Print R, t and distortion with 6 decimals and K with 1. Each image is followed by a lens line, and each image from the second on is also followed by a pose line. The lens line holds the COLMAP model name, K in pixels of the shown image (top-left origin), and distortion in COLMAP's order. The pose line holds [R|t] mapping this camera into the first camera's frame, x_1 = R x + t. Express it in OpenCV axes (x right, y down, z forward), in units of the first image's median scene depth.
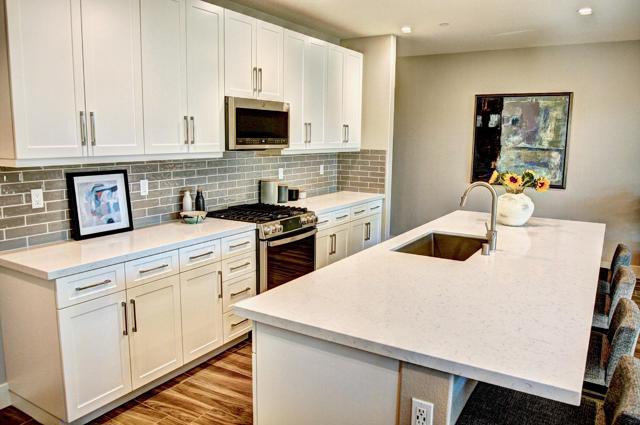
lens RADIAL K [[485.9, 0, 313.3], [0, 485.9, 215.4], [0, 0, 1]] dist [-0.068350, 0.038061]
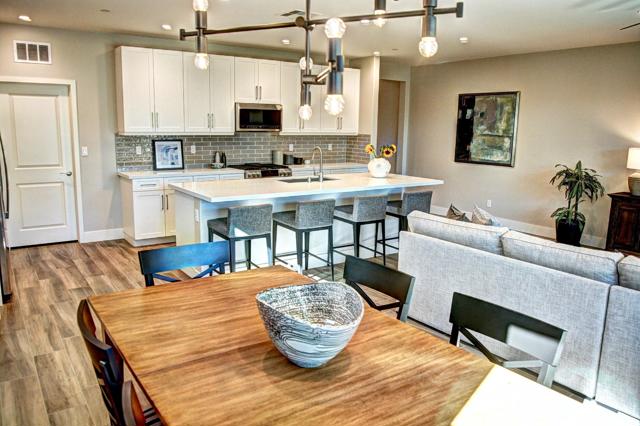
lens RADIAL K [[485.9, 0, 312.7], [0, 485.9, 213.6], [0, 0, 1]] dist [-0.068350, 0.038061]
pose [[0.921749, 0.073972, -0.380667, 0.661964], [-0.069069, 0.997259, 0.026546, 0.090196], [0.381587, 0.001824, 0.924331, -0.494793]]
